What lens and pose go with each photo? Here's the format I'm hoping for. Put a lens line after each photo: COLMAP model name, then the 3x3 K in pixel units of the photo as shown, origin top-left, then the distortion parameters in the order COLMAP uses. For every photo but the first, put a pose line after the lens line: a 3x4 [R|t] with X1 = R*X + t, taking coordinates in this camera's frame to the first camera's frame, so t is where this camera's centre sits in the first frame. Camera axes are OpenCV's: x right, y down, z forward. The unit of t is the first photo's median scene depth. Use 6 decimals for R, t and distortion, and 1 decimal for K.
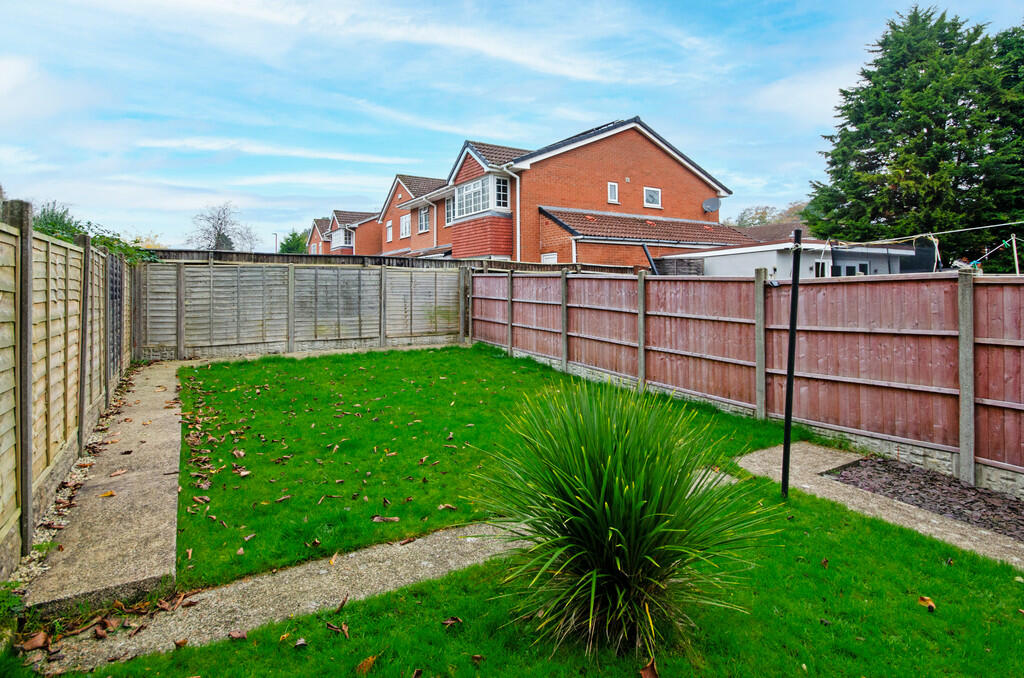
lens RADIAL K [[529.1, 0, 511.5], [0, 529.1, 281.3], [0, 0, 1]] dist [-0.015130, -0.000030]
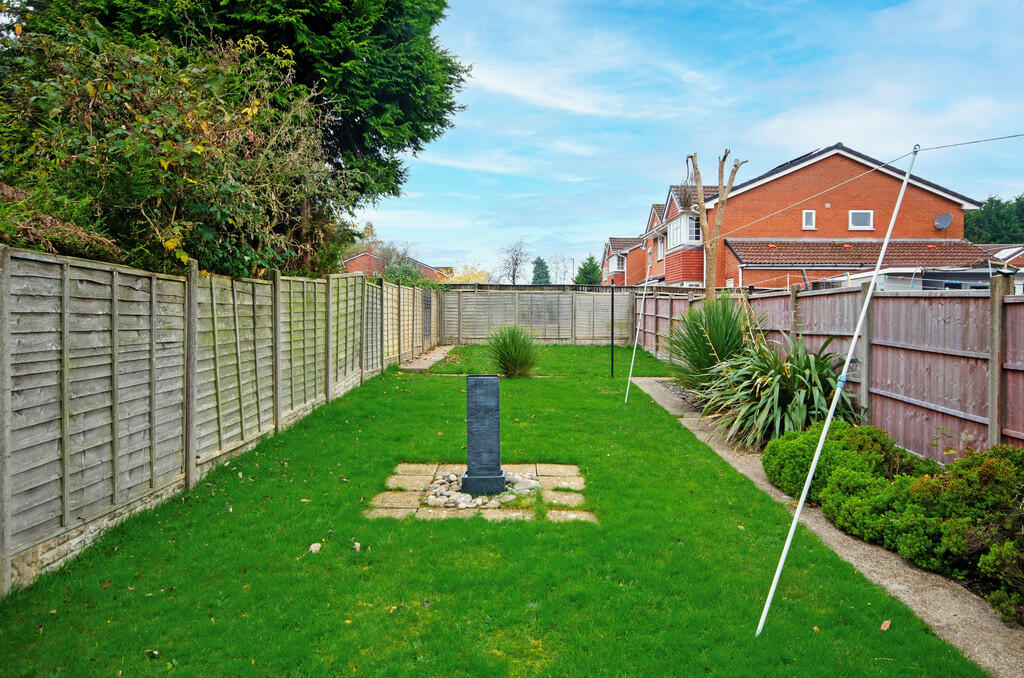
lens RADIAL K [[714.7, 0, 512.0], [0, 714.7, 339.0], [0, 0, 1]] dist [-0.000584, -0.000424]
pose [[0.839430, 0.026685, -0.542812, 0.518193], [-0.003208, 0.999020, 0.044152, 0.011949], [0.543458, -0.035322, 0.838693, -0.586278]]
